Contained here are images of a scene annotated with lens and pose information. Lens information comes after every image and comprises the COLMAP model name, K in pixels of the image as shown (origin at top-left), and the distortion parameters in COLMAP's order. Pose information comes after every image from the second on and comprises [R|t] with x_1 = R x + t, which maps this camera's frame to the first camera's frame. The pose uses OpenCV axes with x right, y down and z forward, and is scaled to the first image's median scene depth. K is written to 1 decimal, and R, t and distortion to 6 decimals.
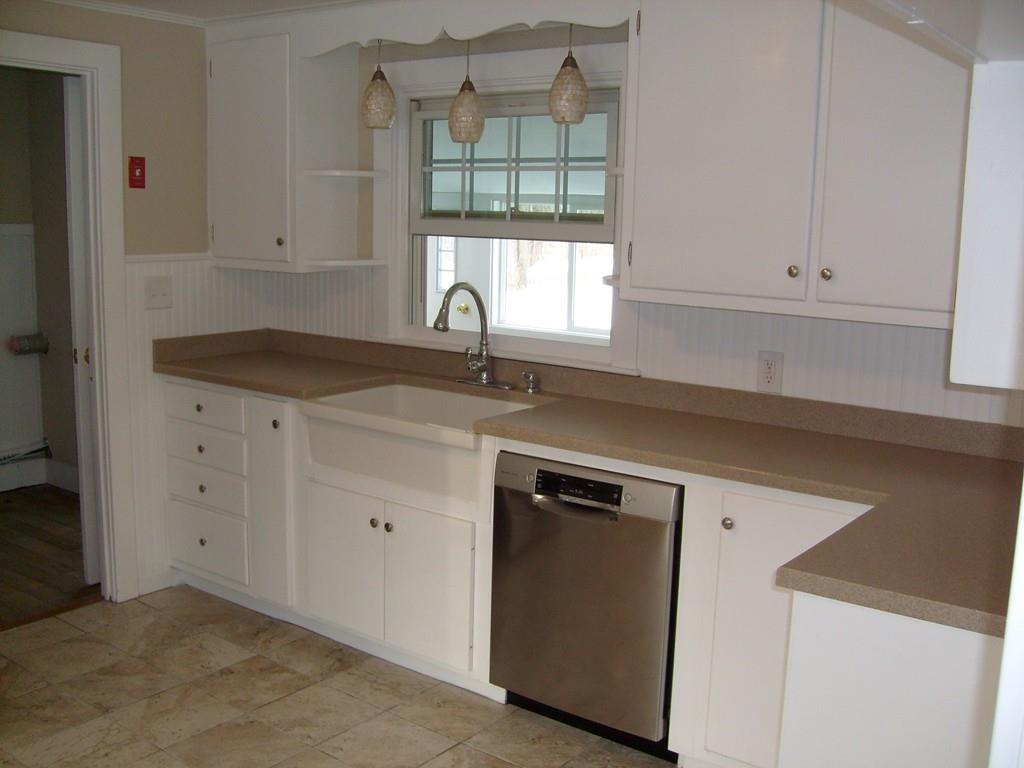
lens RADIAL K [[1054.1, 0, 514.8], [0, 1054.1, 390.0], [0, 0, 1]] dist [-0.110734, 0.000000]
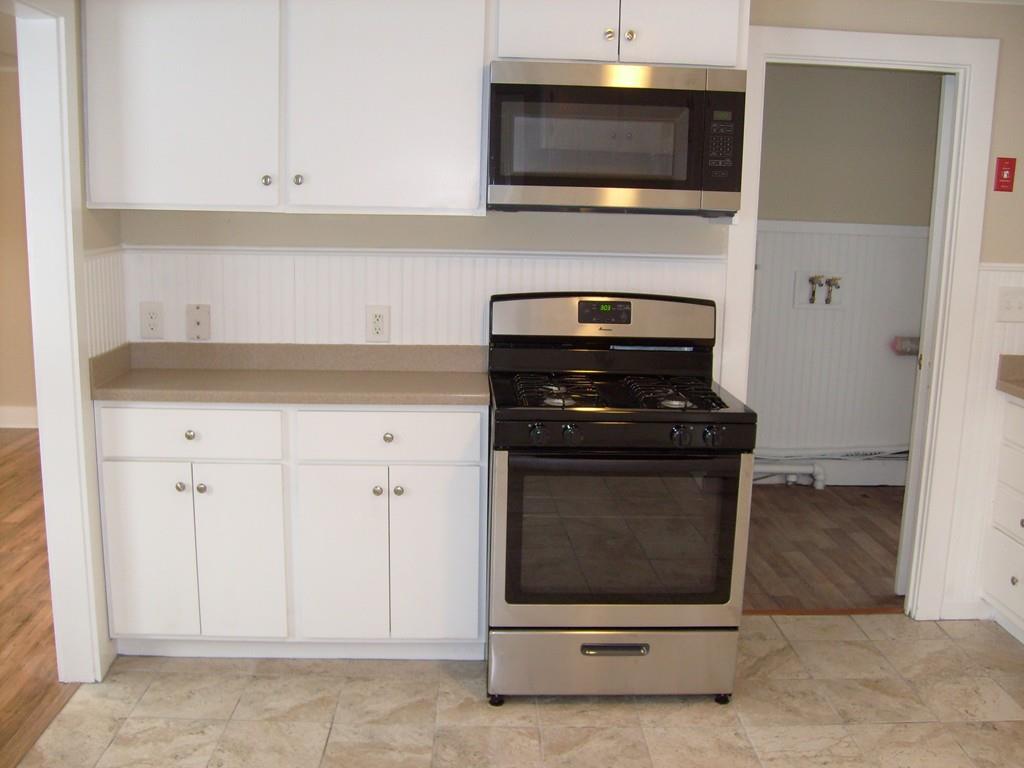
lens RADIAL K [[1054.1, 0, 513.1], [0, 1054.1, 389.0], [0, 0, 1]] dist [-0.110734, 0.000000]
pose [[0.627804, 0.136479, -0.766313, 0.097503], [-0.142955, 0.987979, 0.058841, -0.010957], [0.765131, 0.072607, 0.639767, 0.091186]]
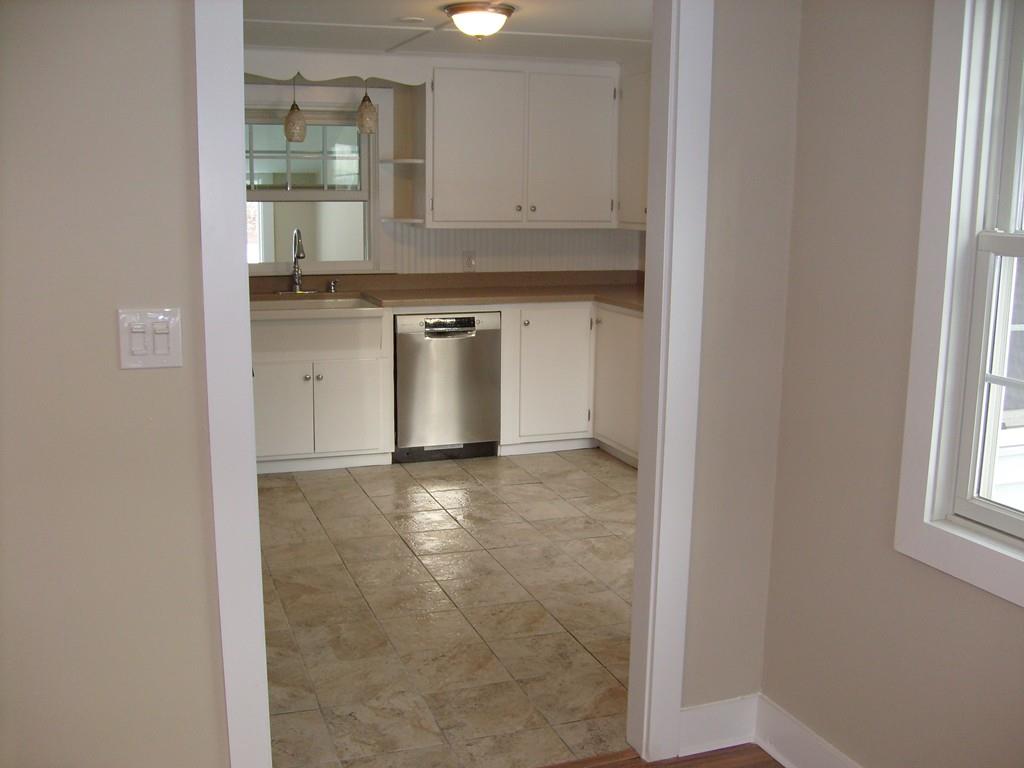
lens RADIAL K [[1054.1, 0, 504.4], [0, 1054.1, 376.8], [0, 0, 1]] dist [-0.110734, 0.000000]
pose [[0.548349, -0.164818, 0.819846, -1.231744], [0.147768, 0.984055, 0.098997, 0.009342], [-0.823090, 0.066862, 0.563961, -0.149454]]
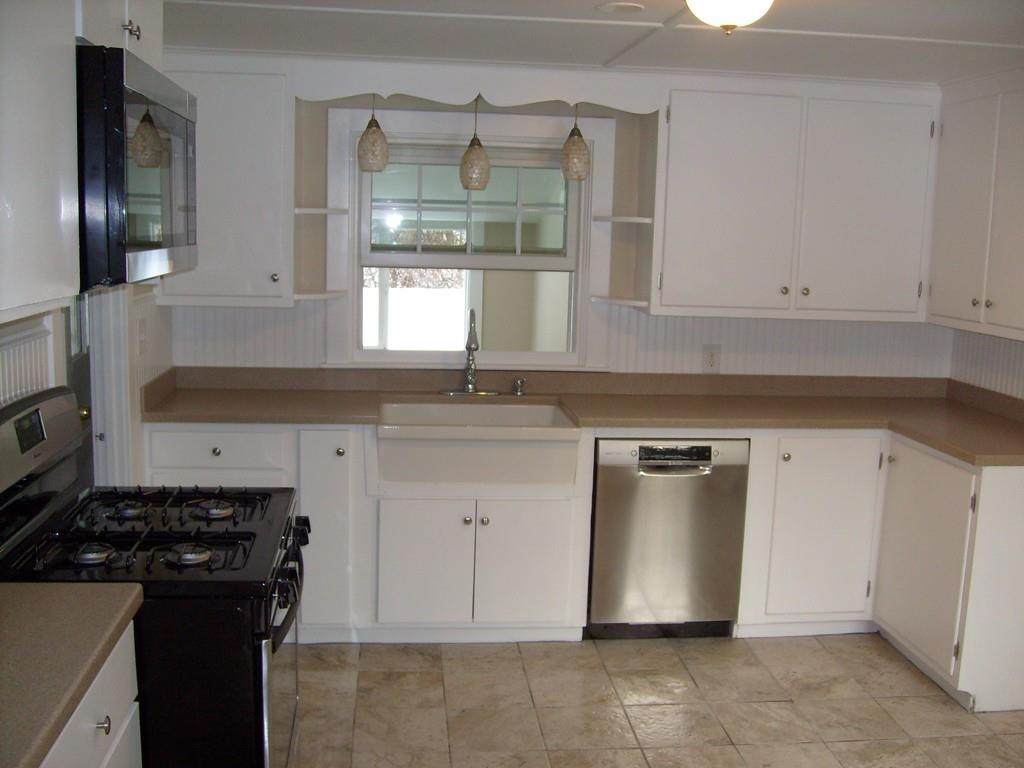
lens RADIAL K [[1054.1, 0, 520.9], [0, 1054.1, 392.9], [0, 0, 1]] dist [-0.110734, 0.000000]
pose [[0.729006, -0.110606, 0.675512, -0.817818], [0.104977, 0.993250, 0.049340, -0.061119], [-0.676409, 0.034944, 0.735697, 0.102368]]
